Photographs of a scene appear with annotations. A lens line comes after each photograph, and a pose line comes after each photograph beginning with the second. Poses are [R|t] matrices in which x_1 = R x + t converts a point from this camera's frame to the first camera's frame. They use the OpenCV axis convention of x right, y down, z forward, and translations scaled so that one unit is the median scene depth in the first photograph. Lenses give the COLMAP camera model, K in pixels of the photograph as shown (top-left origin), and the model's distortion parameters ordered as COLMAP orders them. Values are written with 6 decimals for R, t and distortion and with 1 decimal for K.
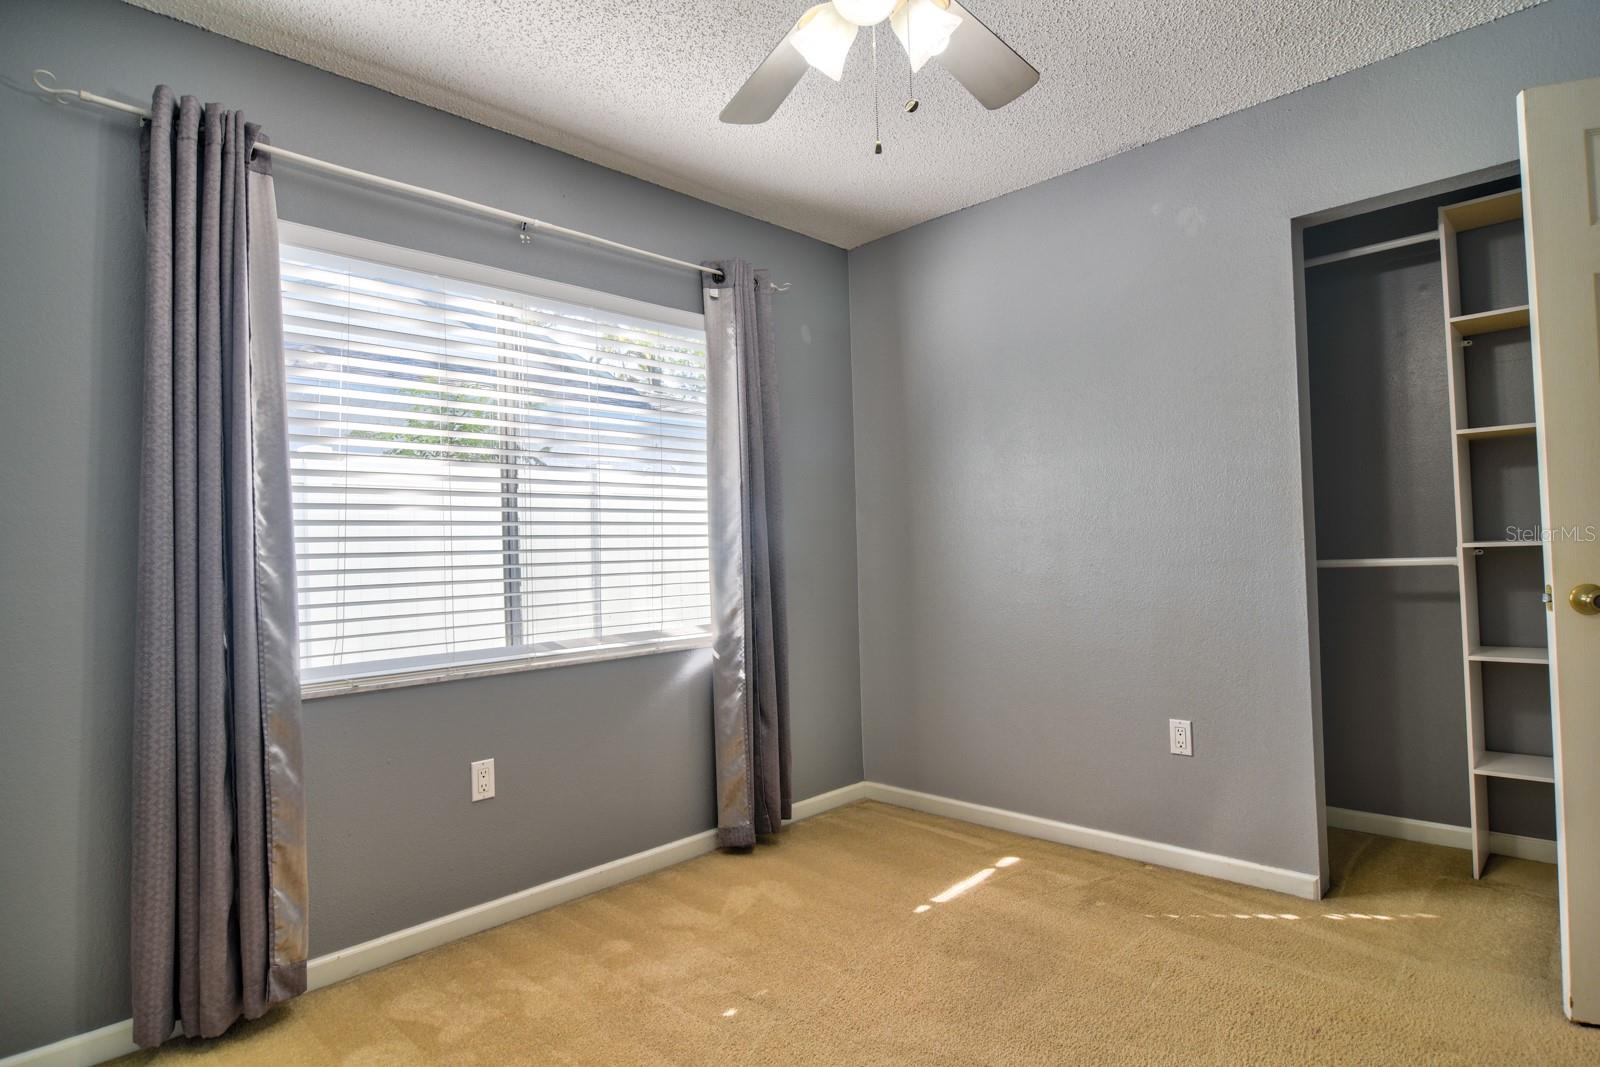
lens RADIAL K [[862.5, 0, 796.8], [0, 862.5, 536.1], [0, 0, 1]] dist [-0.006216, -0.003452]
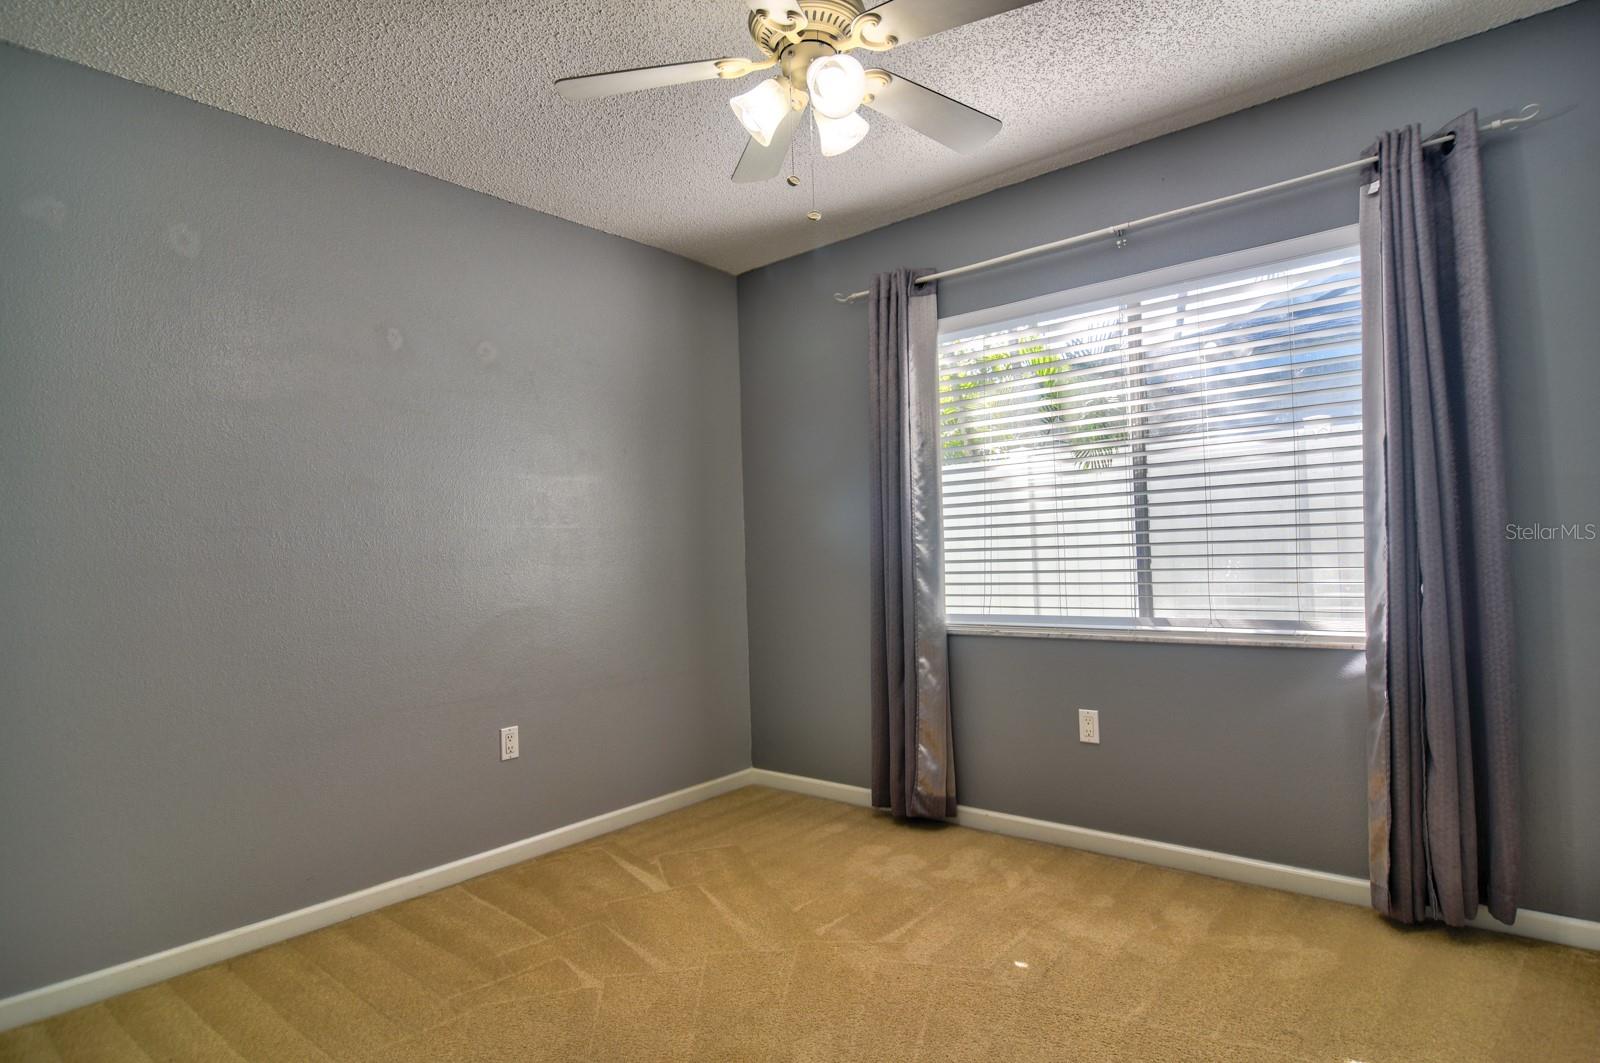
lens RADIAL K [[862.5, 0, 796.8], [0, 862.5, 534.1], [0, 0, 1]] dist [-0.006216, -0.003452]
pose [[0.065440, 0.011190, -0.997794, 0.833577], [0.052804, 0.998497, 0.014661, -0.020532], [0.996458, -0.053647, 0.064751, 0.567238]]
